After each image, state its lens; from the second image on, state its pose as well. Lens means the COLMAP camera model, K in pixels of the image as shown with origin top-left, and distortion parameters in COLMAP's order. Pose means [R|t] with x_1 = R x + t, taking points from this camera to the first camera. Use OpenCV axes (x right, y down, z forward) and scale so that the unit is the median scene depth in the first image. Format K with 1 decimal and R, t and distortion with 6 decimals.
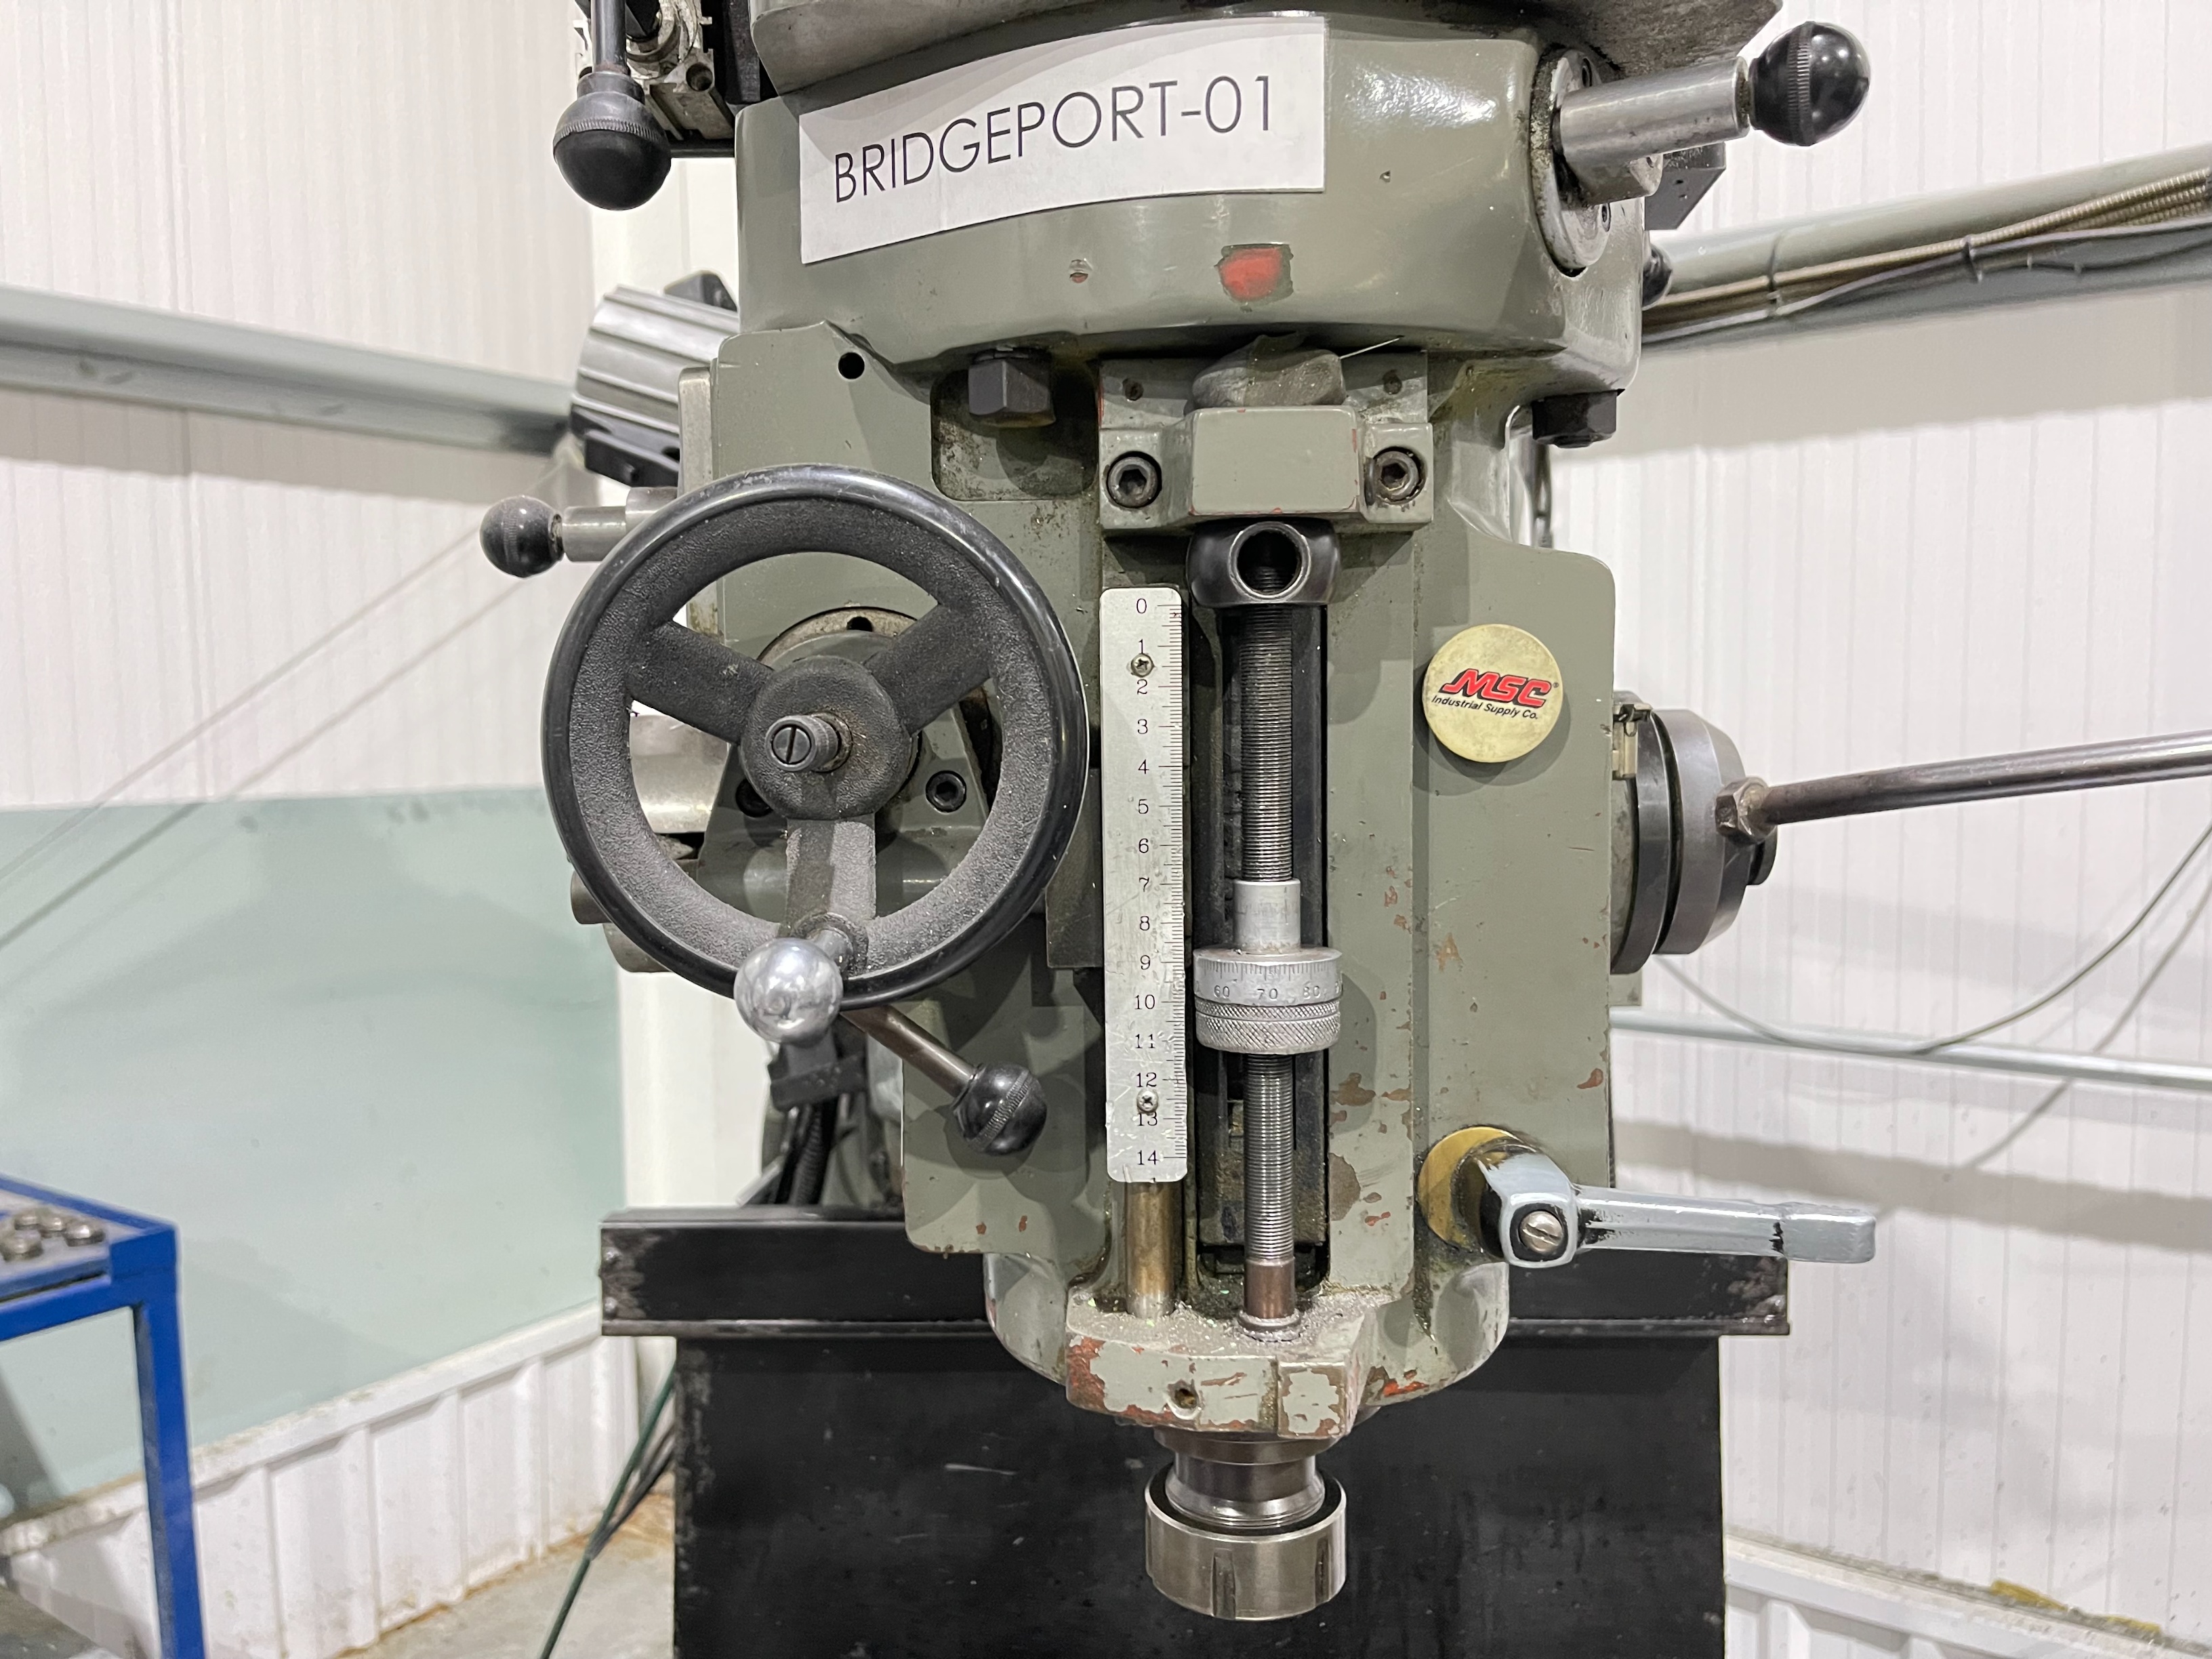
lens RADIAL K [[1678.8, 0, 1102.9], [0, 1678.8, 812.6], [0, 0, 1]] dist [0.115342, -0.159833]
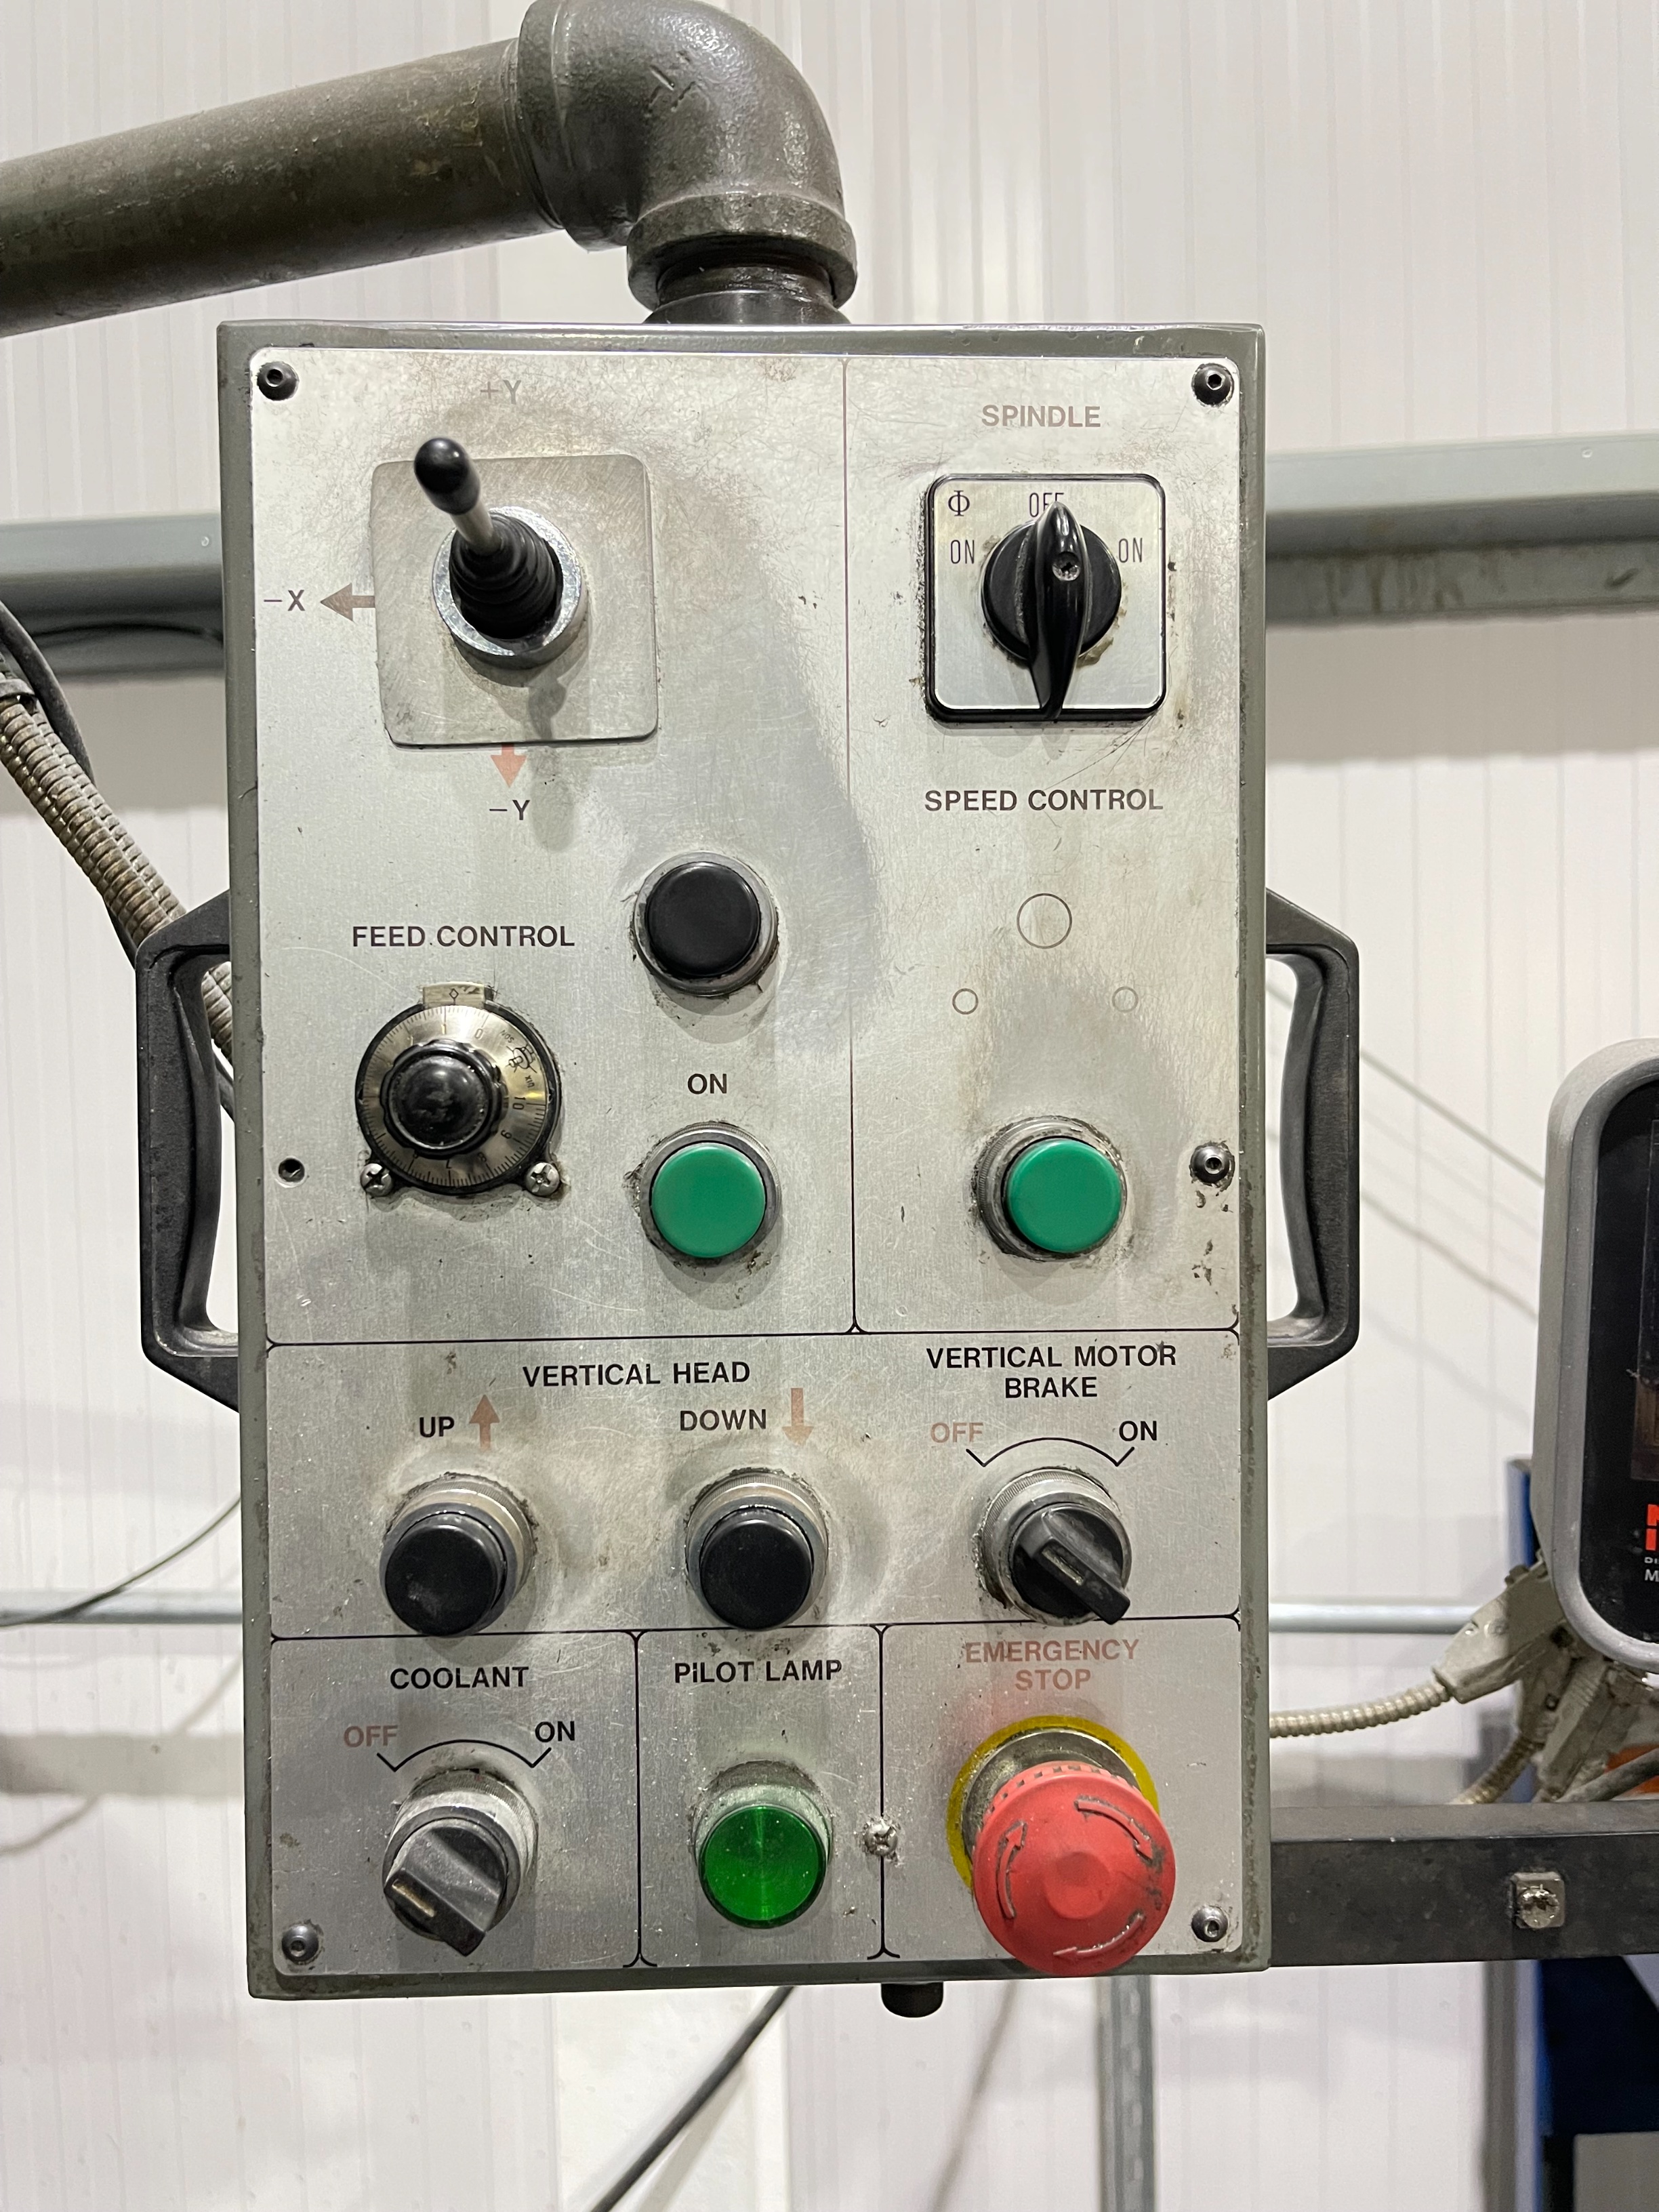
lens RADIAL K [[1719.7, 0, 864.1], [0, 1719.7, 1066.8], [0, 0, 1]] dist [0.008786, -0.002252]
pose [[0.857306, -0.020546, 0.514397, 0.361450], [0.050948, 0.997684, -0.045063, -0.048821], [-0.512280, 0.064840, 0.856367, 0.122202]]
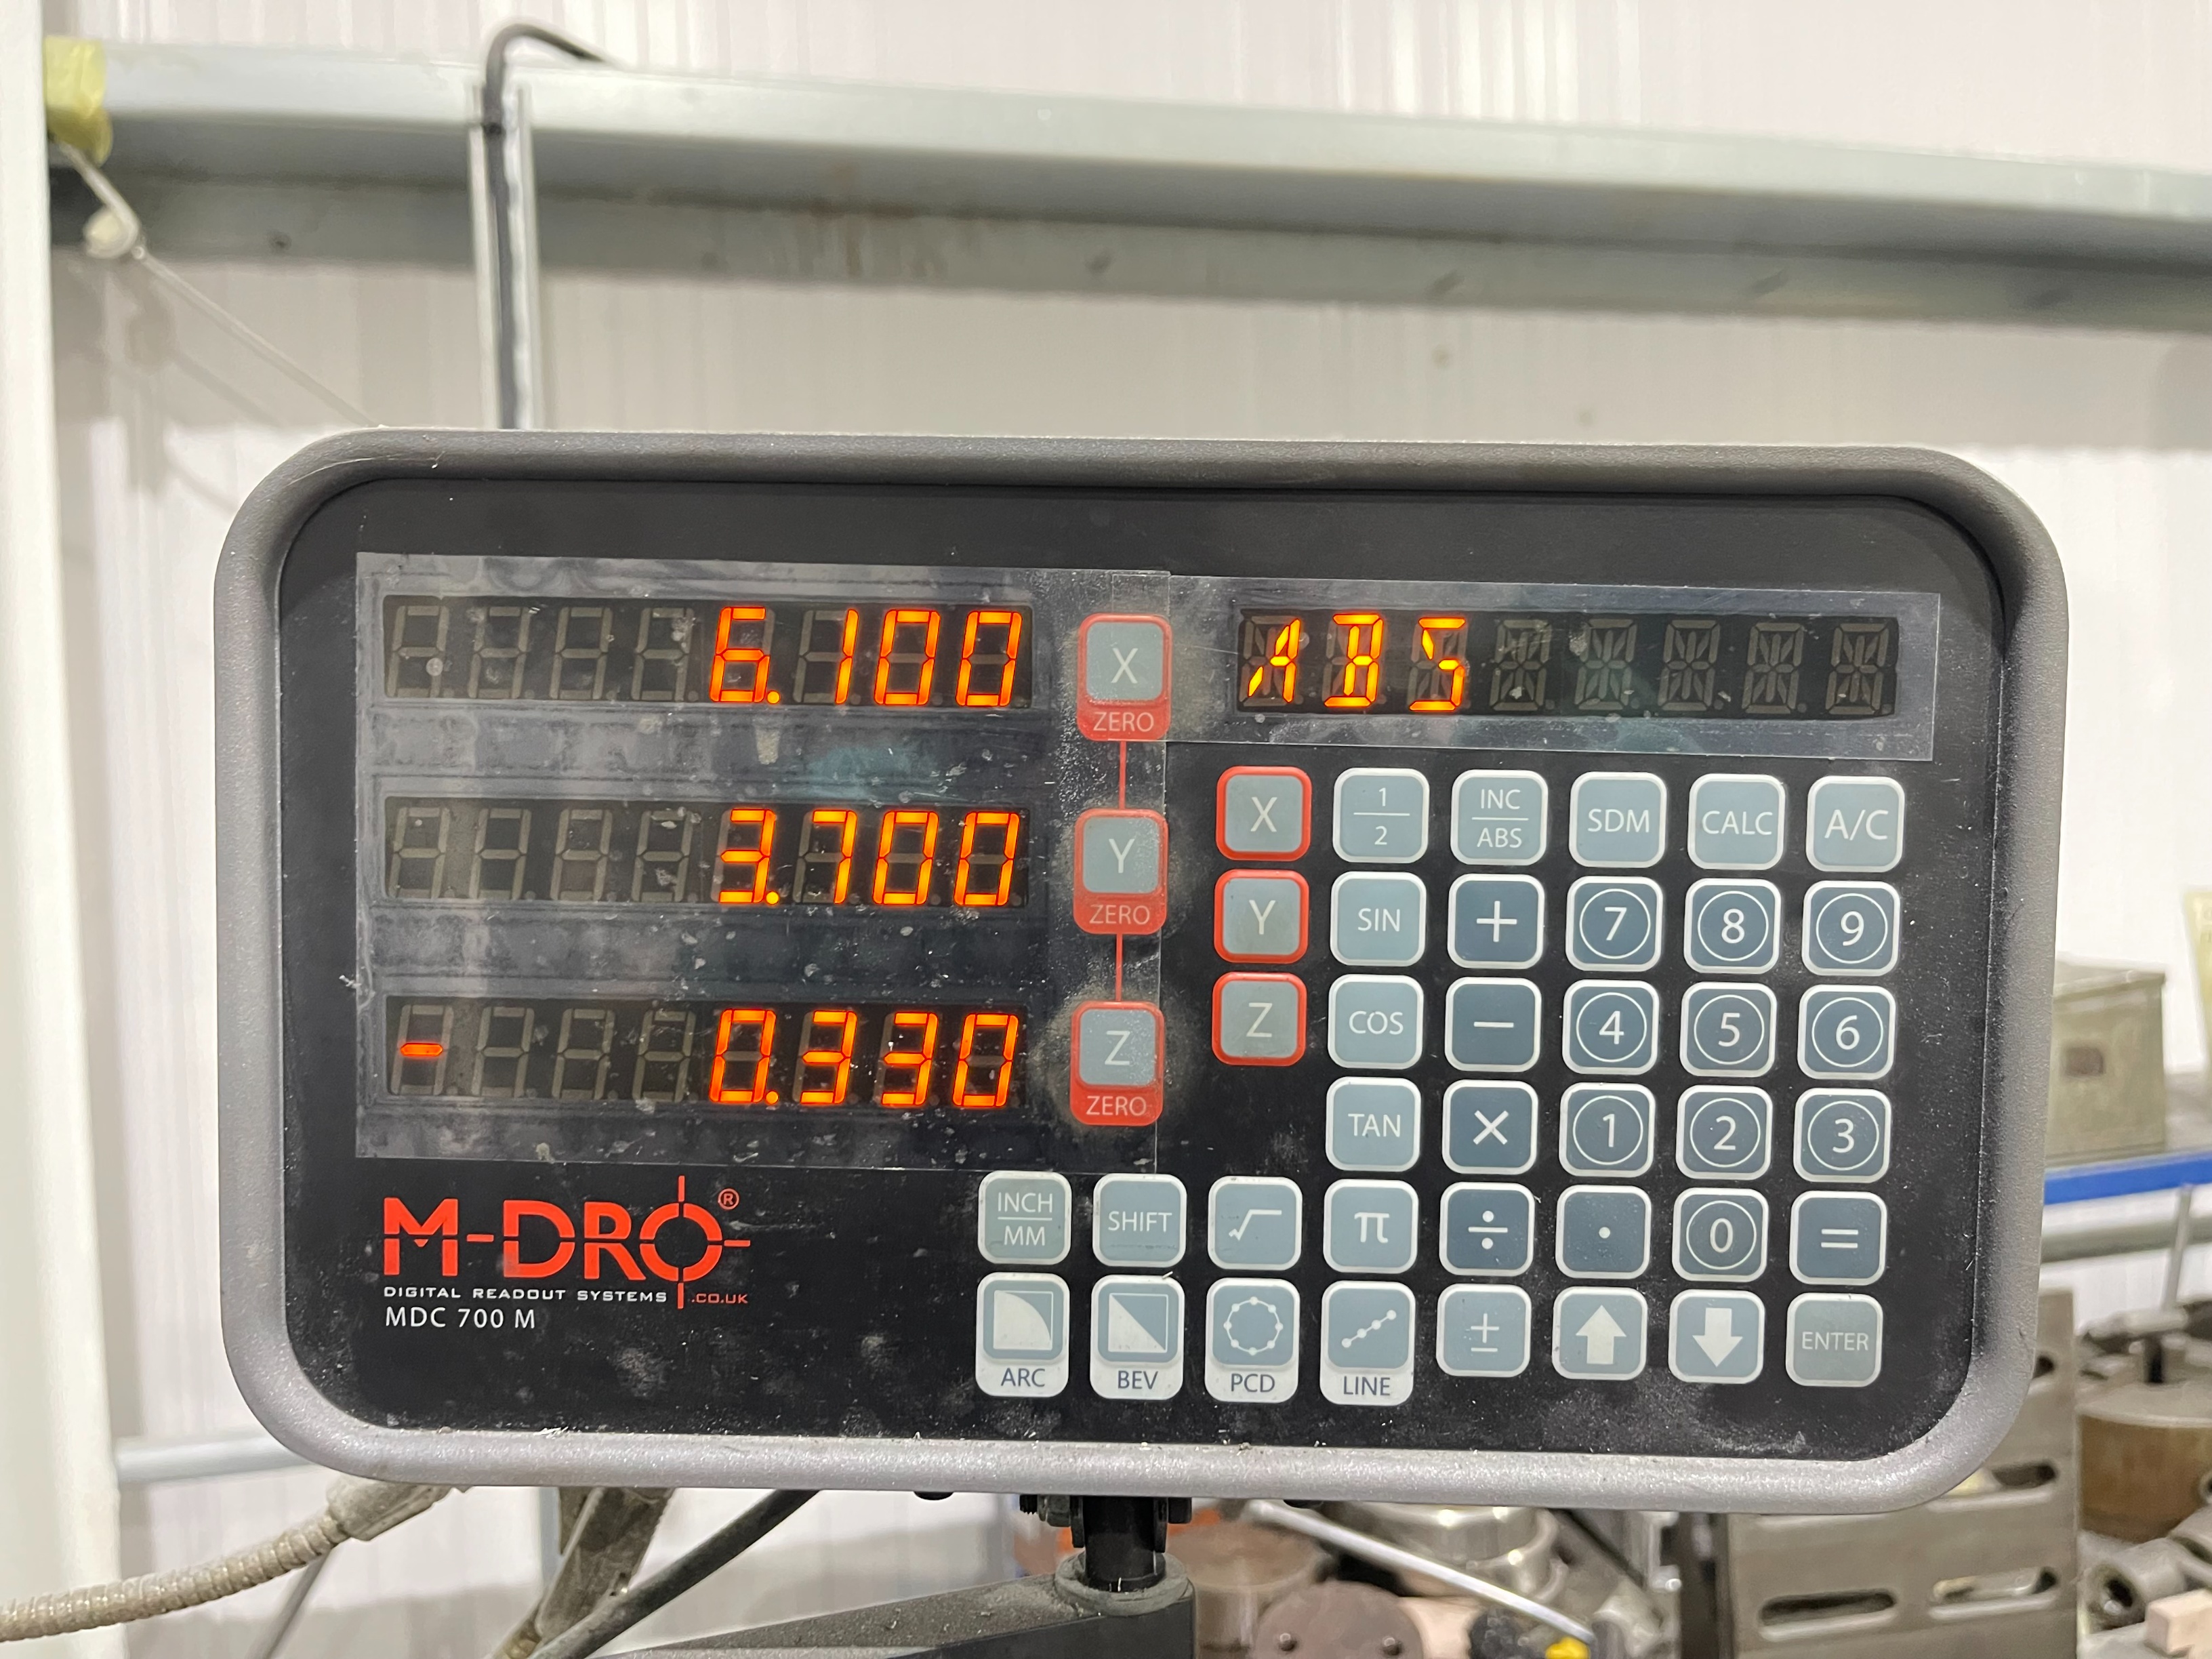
lens RADIAL K [[1719.7, 0, 1113.4], [0, 1719.7, 837.0], [0, 0, 1]] dist [0.008786, -0.002252]
pose [[0.659502, -0.029824, 0.751111, 0.481323], [0.082594, 0.996038, -0.032971, -0.020488], [-0.747151, 0.083782, 0.659353, 0.130326]]
